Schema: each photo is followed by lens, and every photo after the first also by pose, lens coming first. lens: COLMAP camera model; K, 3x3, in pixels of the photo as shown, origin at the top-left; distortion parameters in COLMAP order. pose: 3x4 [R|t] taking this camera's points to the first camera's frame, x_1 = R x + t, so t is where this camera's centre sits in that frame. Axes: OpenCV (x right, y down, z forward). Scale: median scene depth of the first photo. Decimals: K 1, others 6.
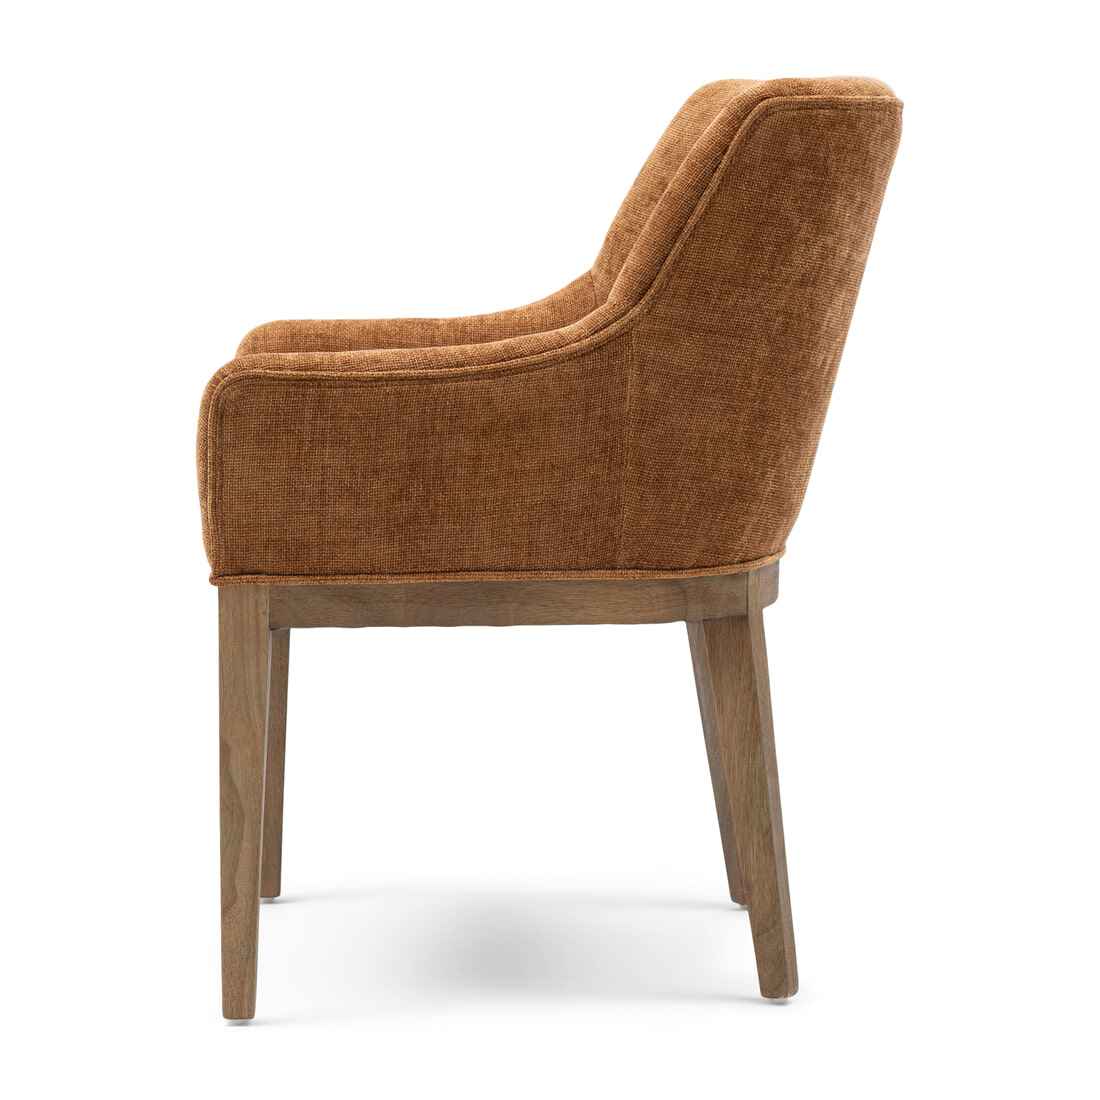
lens RADIAL K [[4004.4, 0, 549.5], [0, 4004.4, 549.6], [0, 0, 1]] dist [-0.203941, 0.000000]
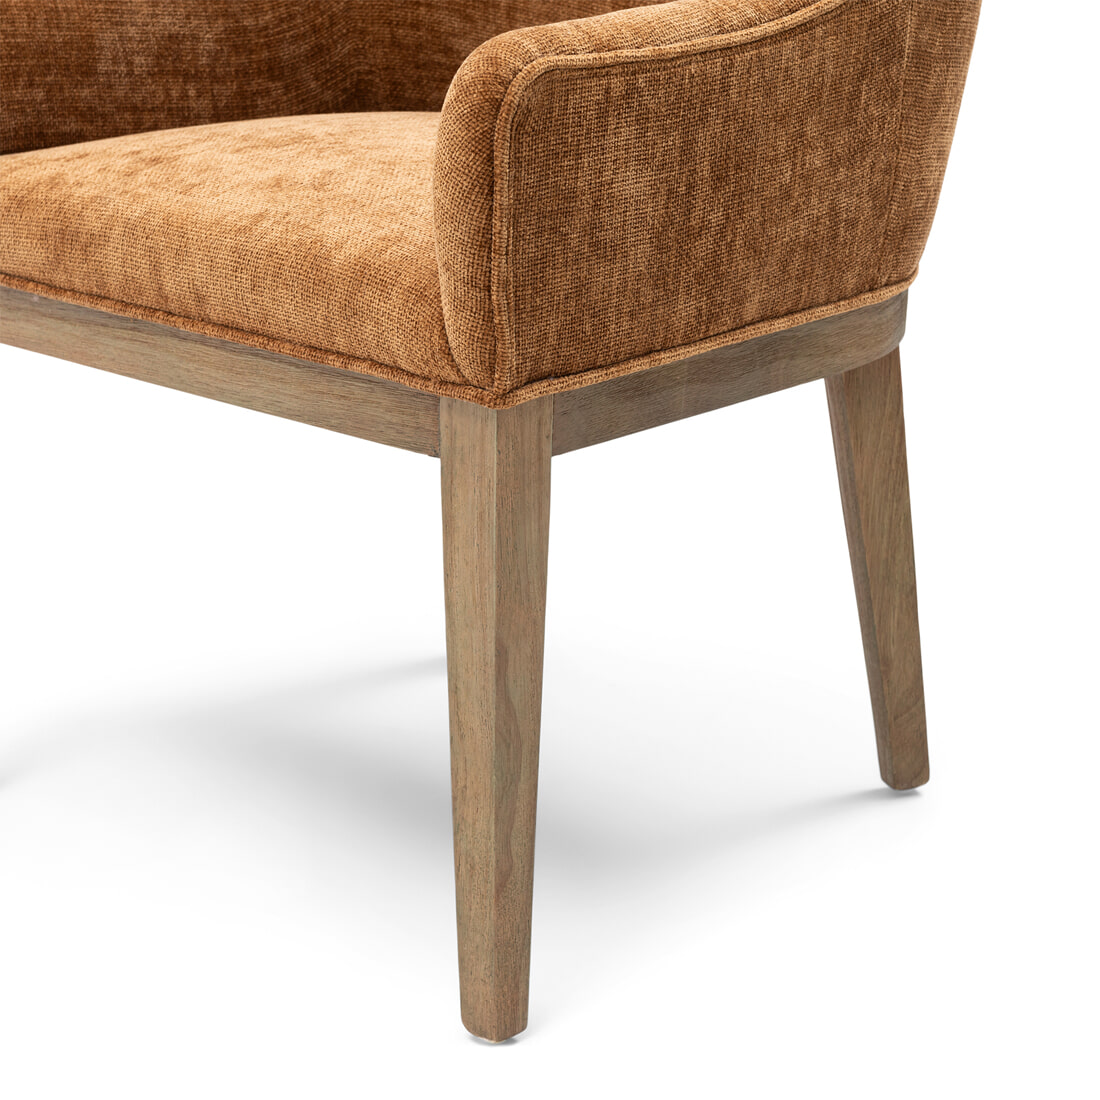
lens RADIAL K [[2854.3, 0, 557.3], [0, 2854.3, 549.0], [0, 0, 1]] dist [-0.055854, 0.000000]
pose [[0.707003, -0.203994, 0.677151, -0.383739], [0.076651, 0.973958, 0.213377, -0.064120], [-0.703044, -0.098954, 0.704228, 0.673219]]
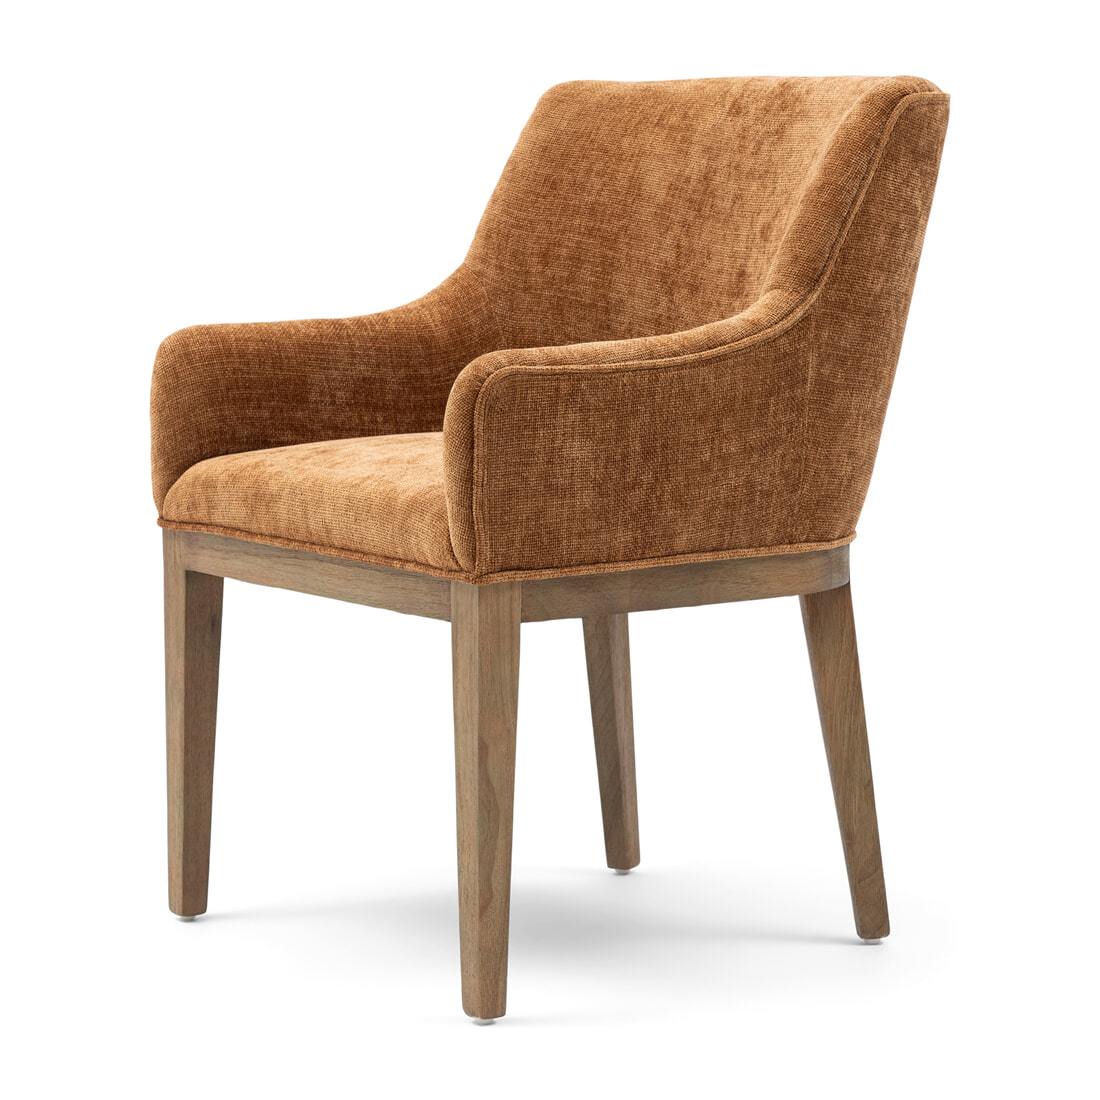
lens RADIAL K [[4004.4, 0, 547.3], [0, 4004.4, 550.2], [0, 0, 1]] dist [-0.203941, 0.000000]
pose [[0.846920, -0.063223, 0.527949, -0.592915], [0.065031, 0.997768, 0.015164, -0.013471], [-0.527729, 0.021490, 0.849141, 0.143365]]
